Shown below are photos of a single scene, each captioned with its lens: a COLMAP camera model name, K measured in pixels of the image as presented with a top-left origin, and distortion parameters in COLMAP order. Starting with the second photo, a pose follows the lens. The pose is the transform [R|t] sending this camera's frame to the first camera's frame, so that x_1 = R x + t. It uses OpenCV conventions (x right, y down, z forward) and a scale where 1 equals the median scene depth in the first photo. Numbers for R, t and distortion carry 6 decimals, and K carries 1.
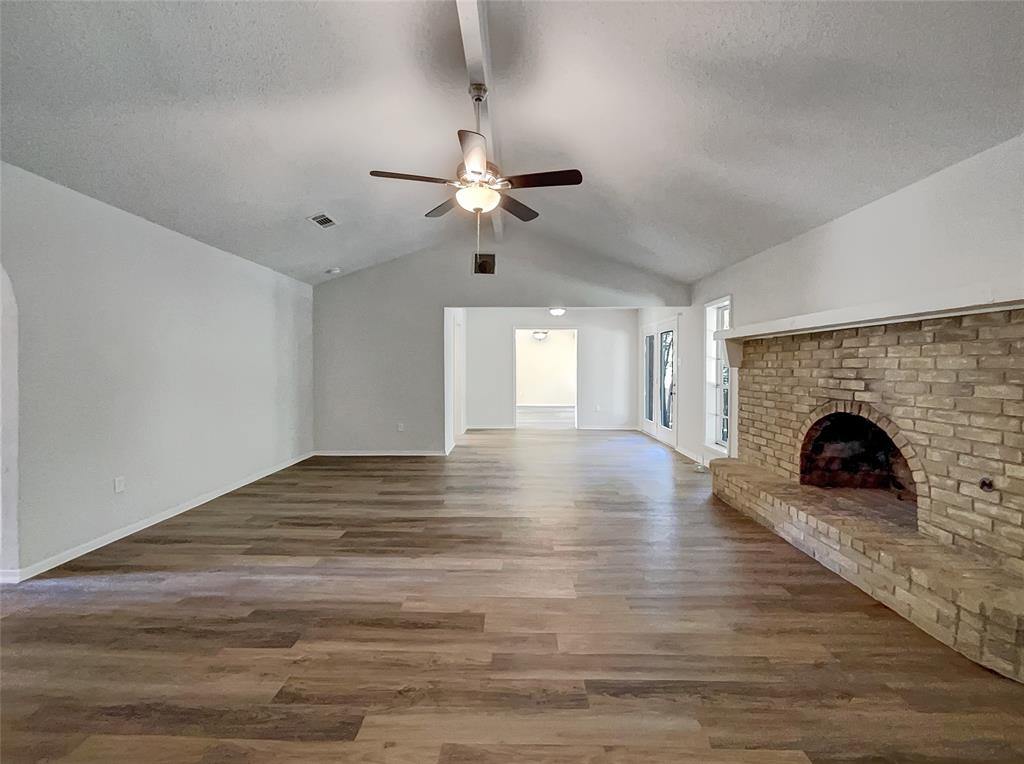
lens RADIAL K [[417.7, 0, 513.6], [0, 417.7, 378.1], [0, 0, 1]] dist [-0.002051, 0.000622]
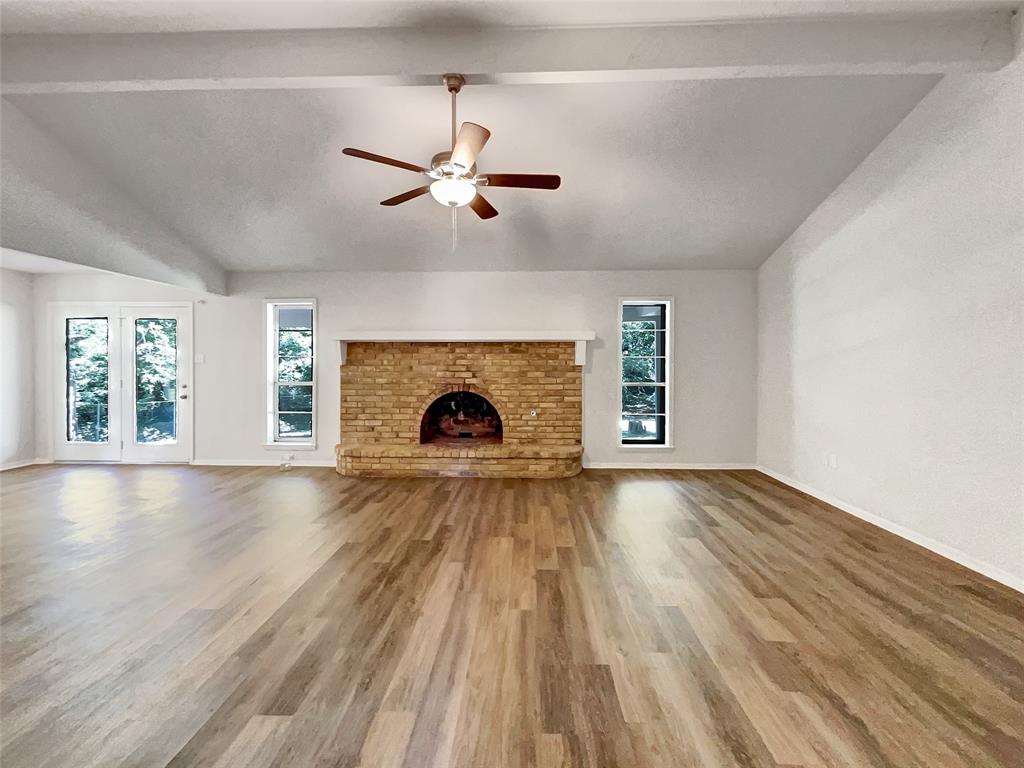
lens RADIAL K [[417.7, 0, 520.7], [0, 417.7, 362.7], [0, 0, 1]] dist [-0.002051, 0.000622]
pose [[0.027001, -0.001031, 0.999635, -0.917246], [0.027656, 0.999617, 0.000284, -0.027592], [-0.999253, 0.027638, 0.027019, 0.712986]]
